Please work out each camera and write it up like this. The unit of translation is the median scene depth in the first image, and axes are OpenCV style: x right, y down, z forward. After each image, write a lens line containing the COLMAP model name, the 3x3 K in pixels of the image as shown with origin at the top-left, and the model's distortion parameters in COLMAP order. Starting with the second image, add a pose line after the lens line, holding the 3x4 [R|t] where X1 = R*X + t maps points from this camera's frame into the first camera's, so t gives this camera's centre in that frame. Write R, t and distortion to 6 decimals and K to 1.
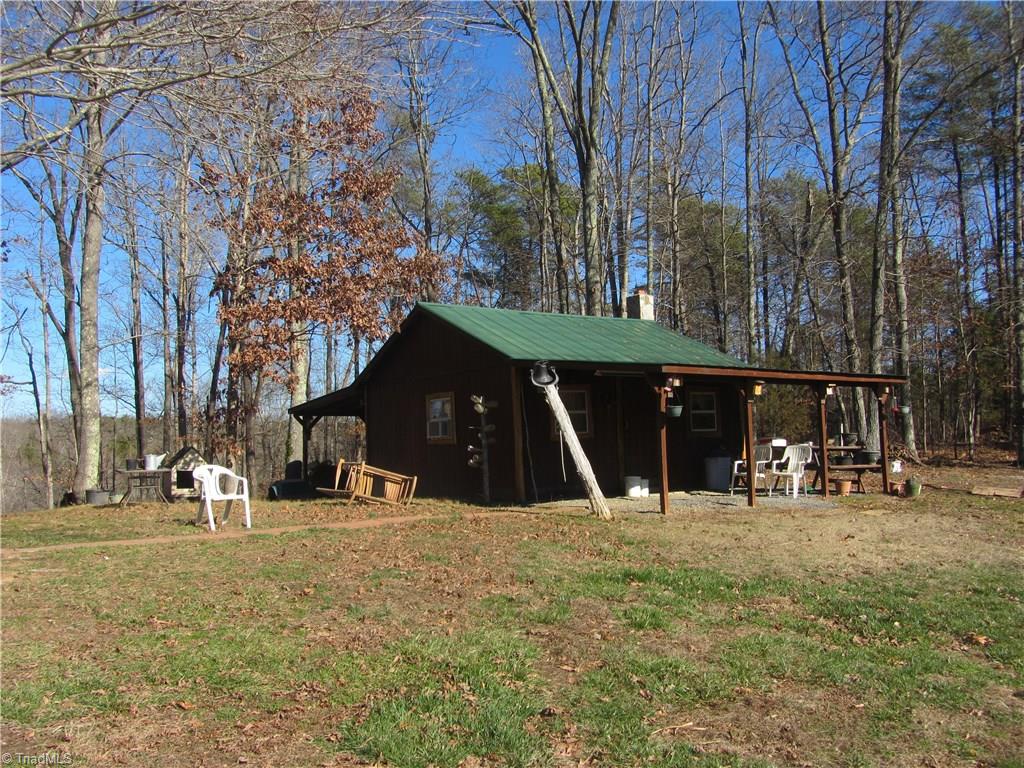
lens RADIAL K [[970.7, 0, 532.9], [0, 970.7, 404.8], [0, 0, 1]] dist [-0.059743, 0.000000]
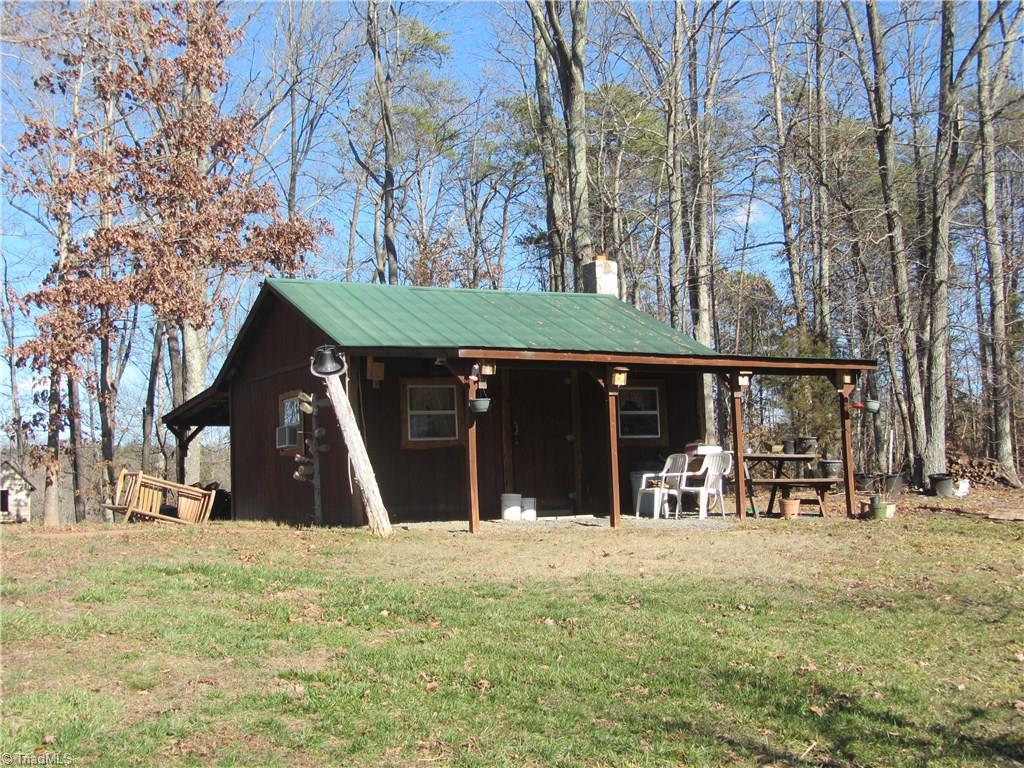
lens RADIAL K [[1408.6, 0, 512.5], [0, 1408.6, 382.1], [0, 0, 1]] dist [-0.107418, 0.000000]
pose [[0.990084, -0.013129, -0.139864, 0.246179], [0.008963, 0.999498, -0.030376, 0.016954], [0.140193, 0.028821, 0.989705, -0.117197]]
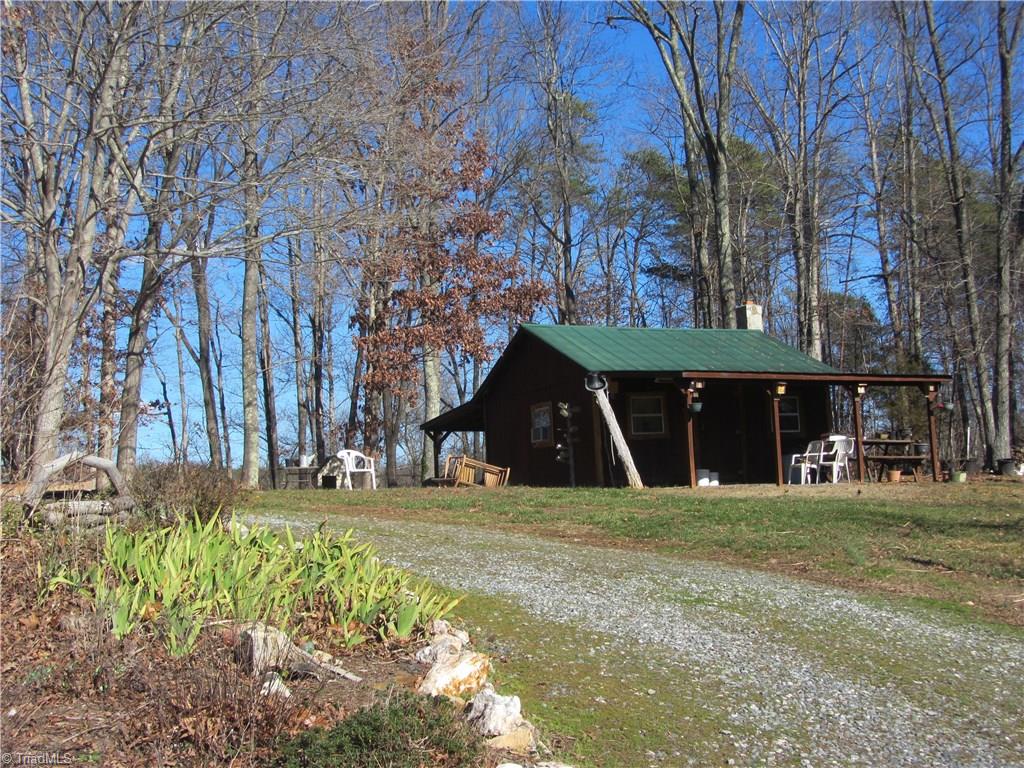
lens RADIAL K [[1408.6, 0, 510.7], [0, 1408.6, 388.3], [0, 0, 1]] dist [-0.107418, 0.000000]
pose [[0.977936, -0.029519, -0.206808, 0.212835], [0.021236, 0.998885, -0.042159, 0.039776], [0.207821, 0.036837, 0.977473, -0.632408]]
